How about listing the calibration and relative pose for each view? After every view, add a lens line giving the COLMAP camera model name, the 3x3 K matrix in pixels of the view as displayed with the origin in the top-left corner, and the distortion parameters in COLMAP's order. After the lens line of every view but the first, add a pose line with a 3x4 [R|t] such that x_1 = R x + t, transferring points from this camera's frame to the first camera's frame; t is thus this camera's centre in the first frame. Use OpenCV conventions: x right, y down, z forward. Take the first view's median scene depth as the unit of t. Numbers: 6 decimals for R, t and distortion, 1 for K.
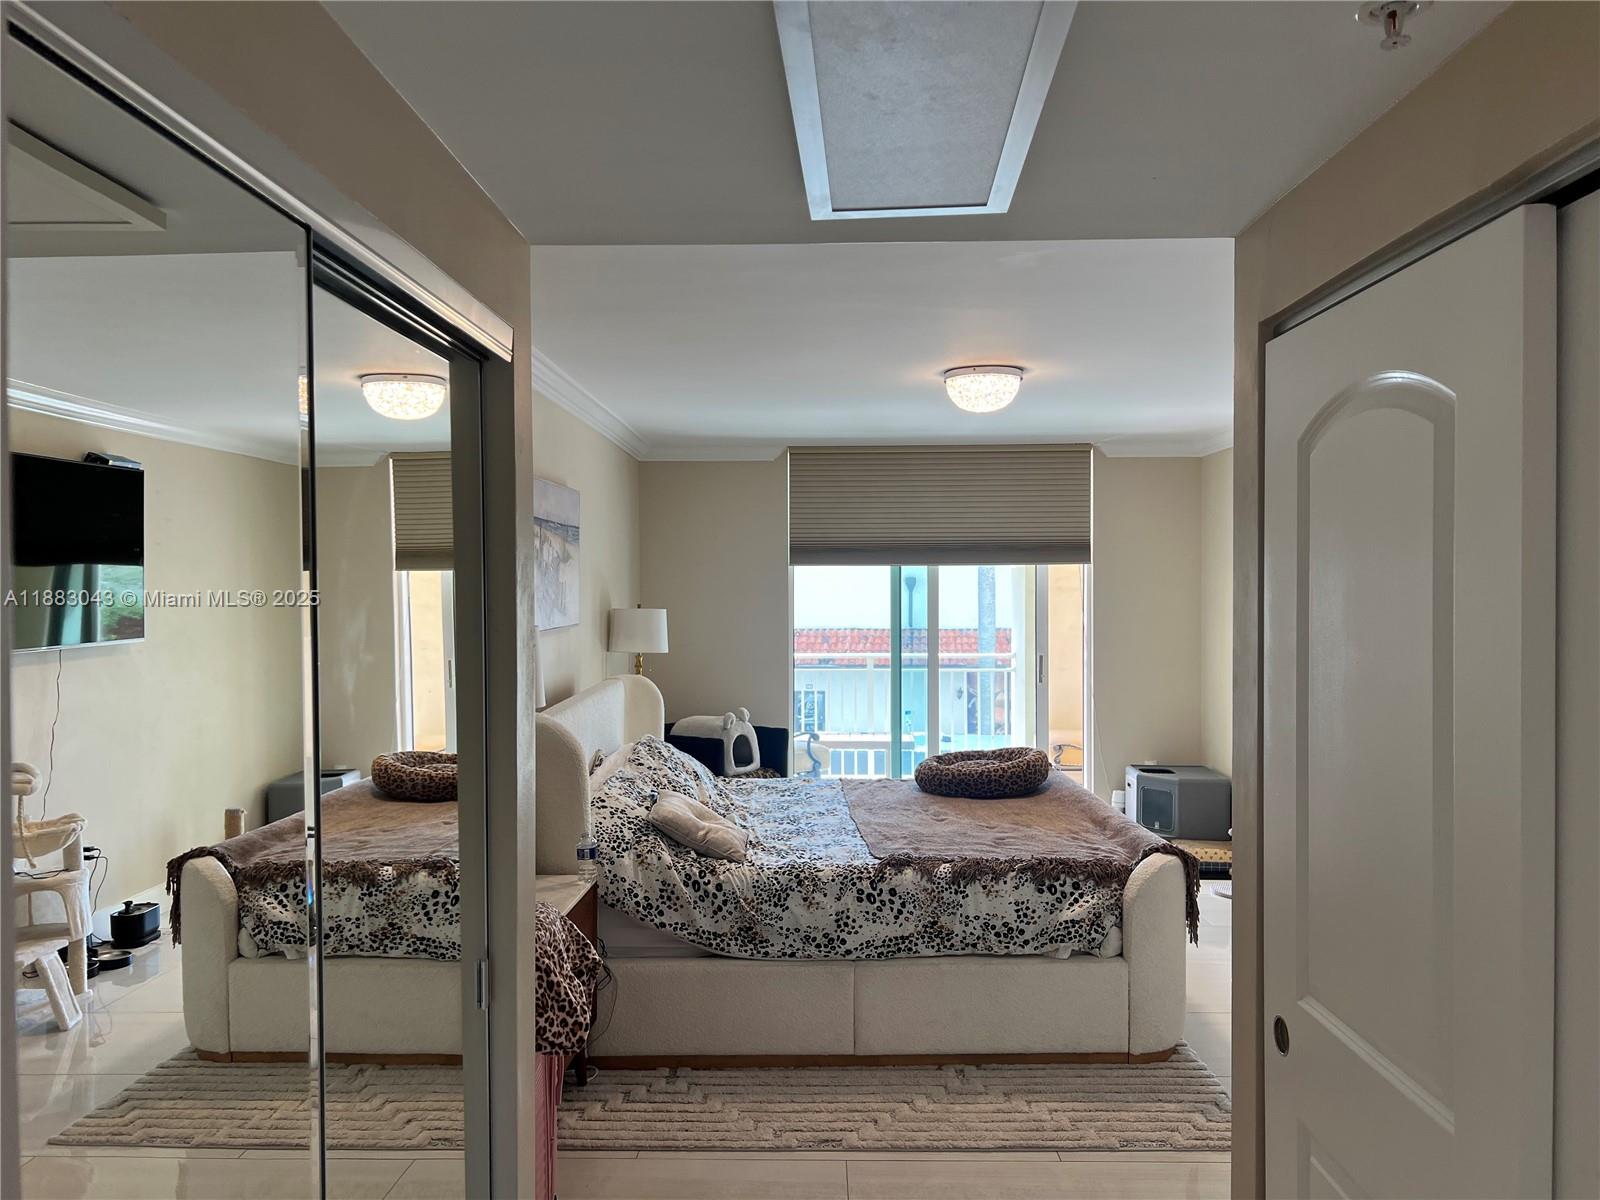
lens RADIAL K [[1187.9, 0, 800.0], [0, 1187.9, 600.0], [0, 0, 1]] dist [0.133385, -0.211389]
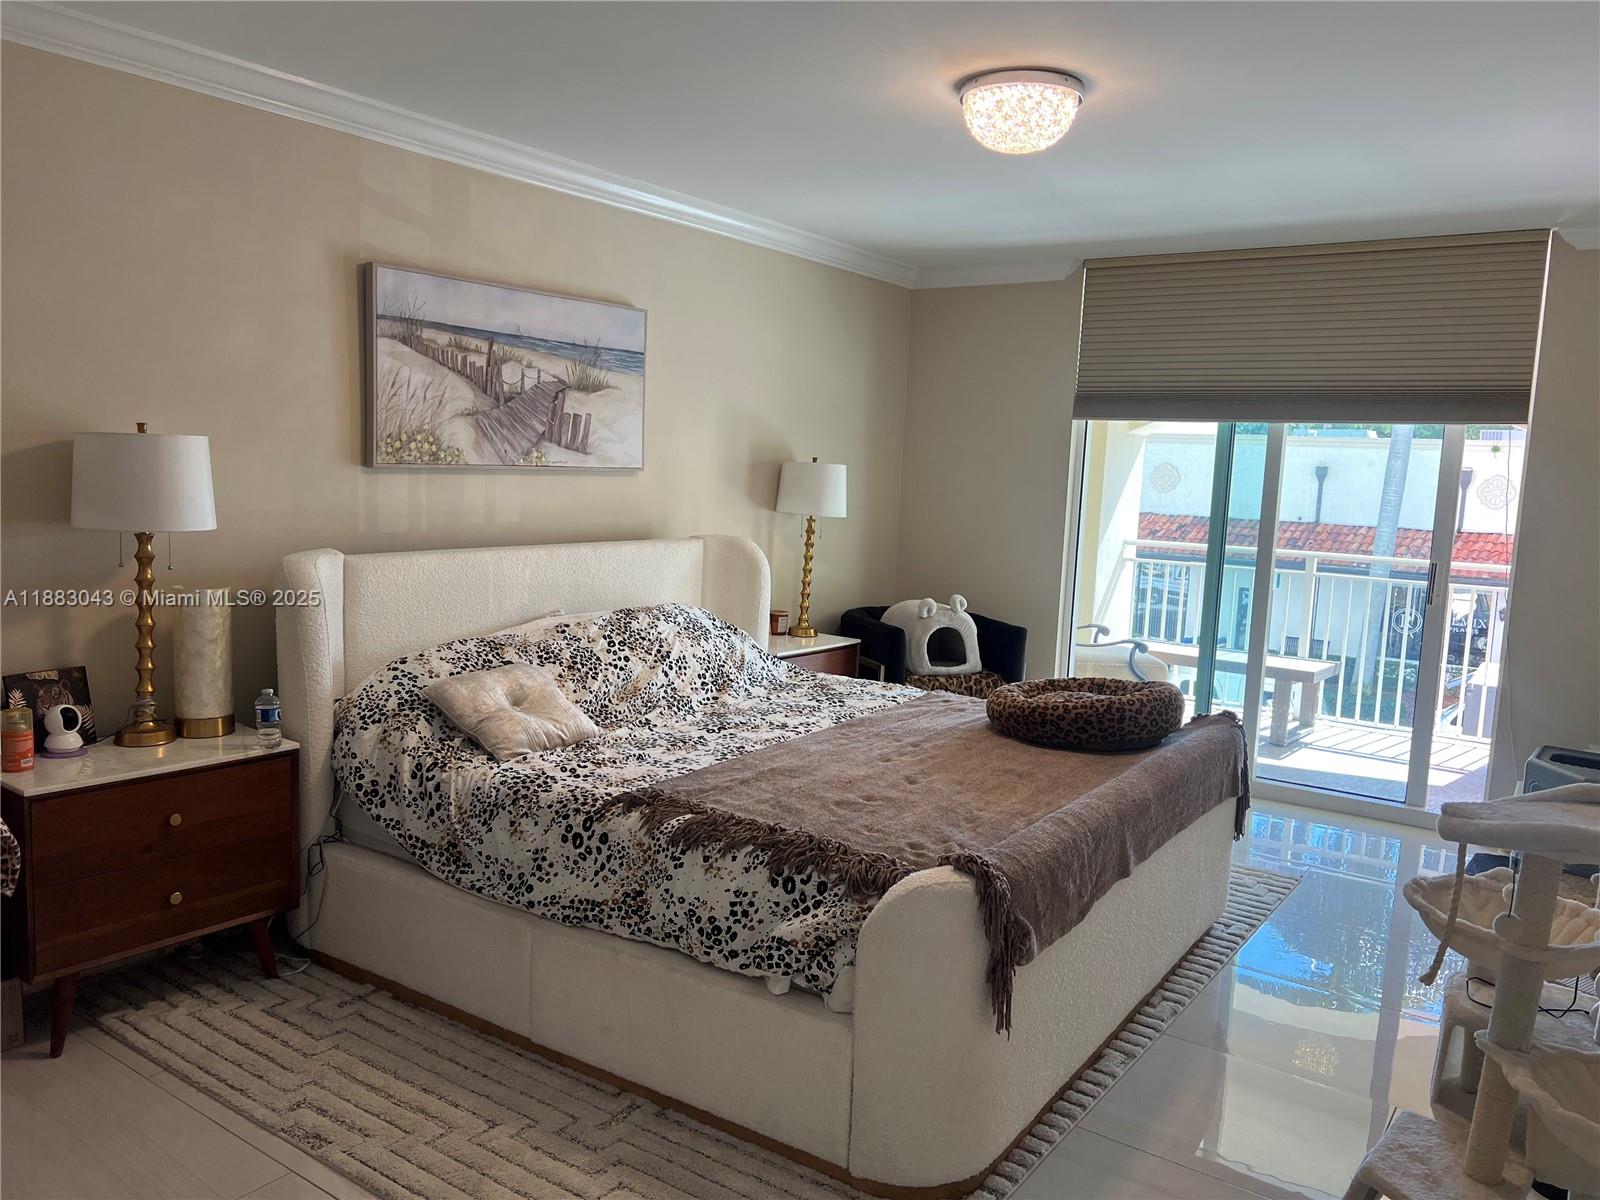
lens RADIAL K [[1187.9, 0, 800.0], [0, 1187.9, 600.0], [0, 0, 1]] dist [0.133385, -0.211389]
pose [[0.826009, 0.100754, -0.554579, 0.553690], [-0.048554, 0.992956, 0.108078, 0.022070], [0.561562, -0.062346, 0.825083, 0.491128]]
